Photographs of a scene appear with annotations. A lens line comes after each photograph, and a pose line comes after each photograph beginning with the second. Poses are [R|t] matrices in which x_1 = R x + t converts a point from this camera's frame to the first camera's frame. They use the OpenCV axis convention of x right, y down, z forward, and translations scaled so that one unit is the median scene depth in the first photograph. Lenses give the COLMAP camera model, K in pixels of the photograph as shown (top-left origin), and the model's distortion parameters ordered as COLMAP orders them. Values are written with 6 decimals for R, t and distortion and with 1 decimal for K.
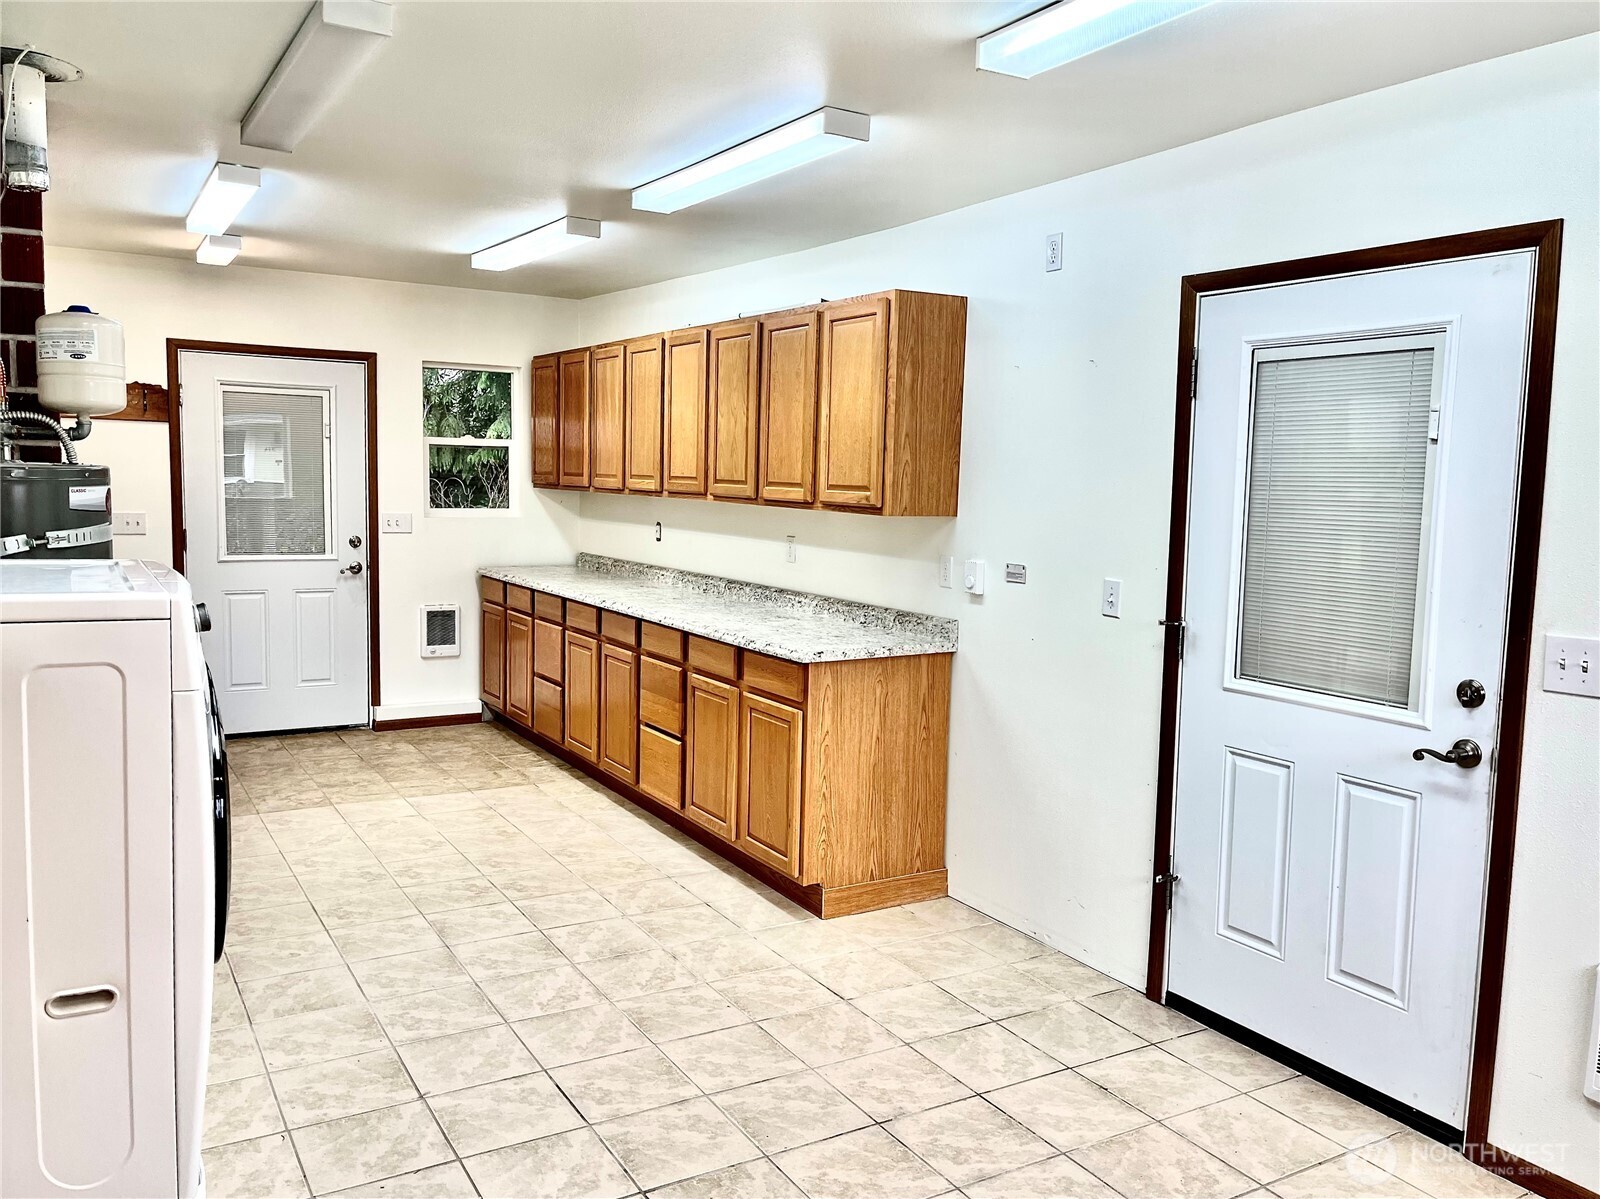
lens RADIAL K [[1219.5, 0, 873.9], [0, 1219.5, 577.5], [0, 0, 1]] dist [0.044316, -0.049665]
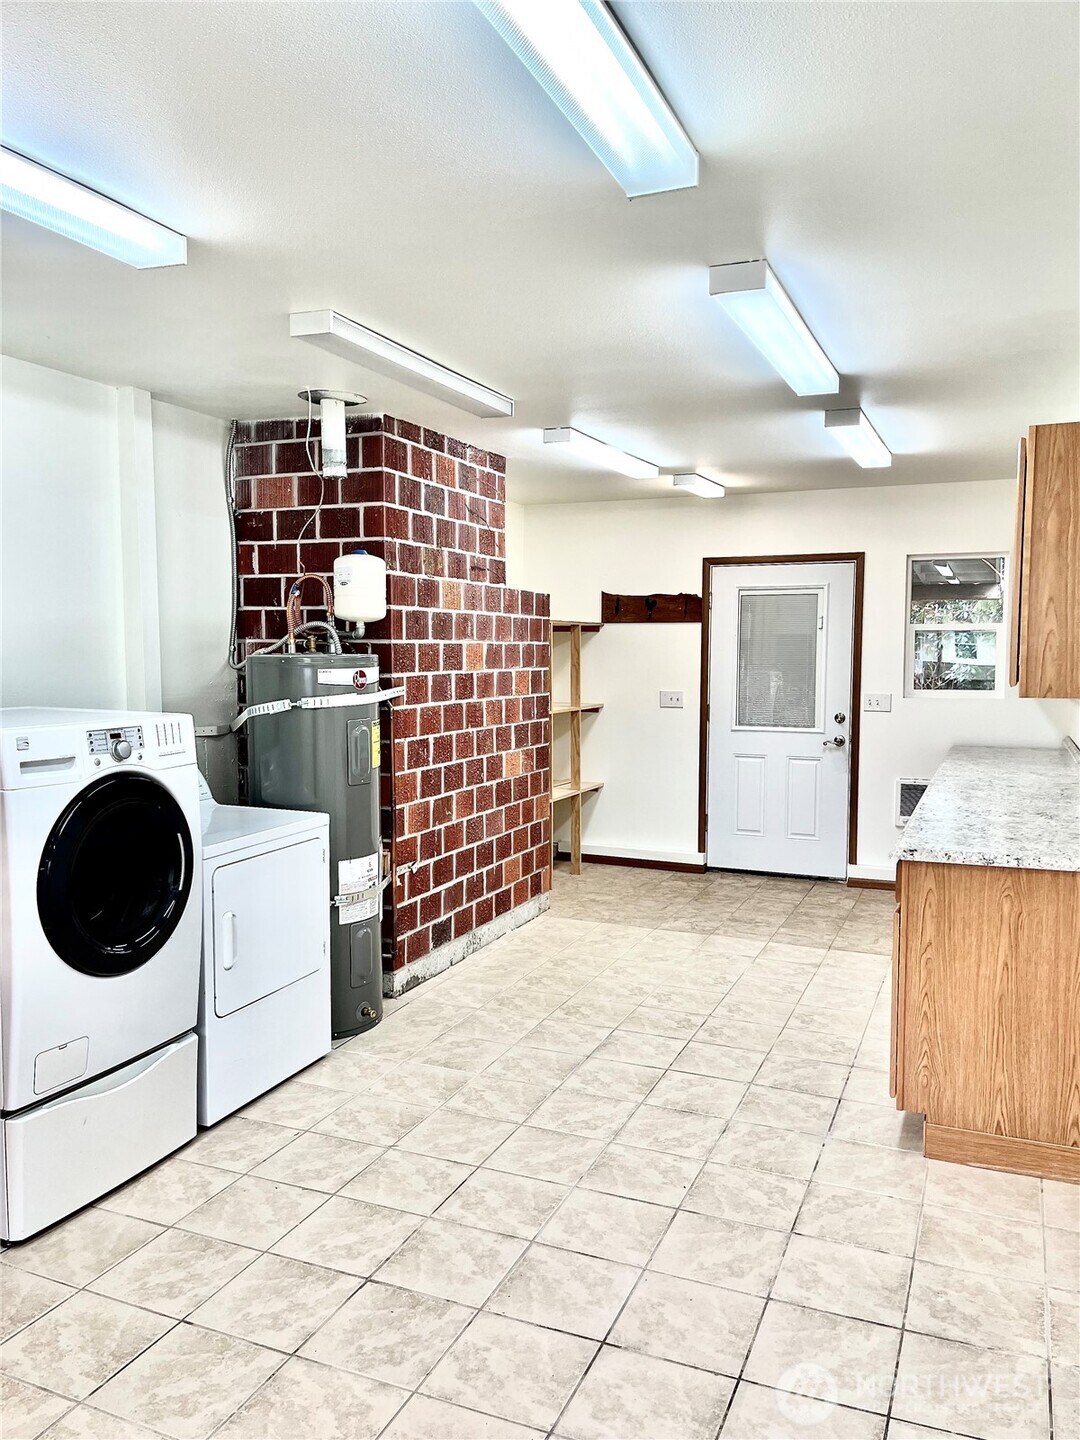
lens RADIAL K [[1097.5, 0, 540.0], [0, 1097.5, 720.0], [0, 0, 1]] dist [0.044316, -0.049665]
pose [[0.587672, 0.030382, -0.808529, 0.427246], [-0.056374, 0.998404, -0.003459, -0.014522], [0.807133, 0.047613, 0.588447, 0.295345]]
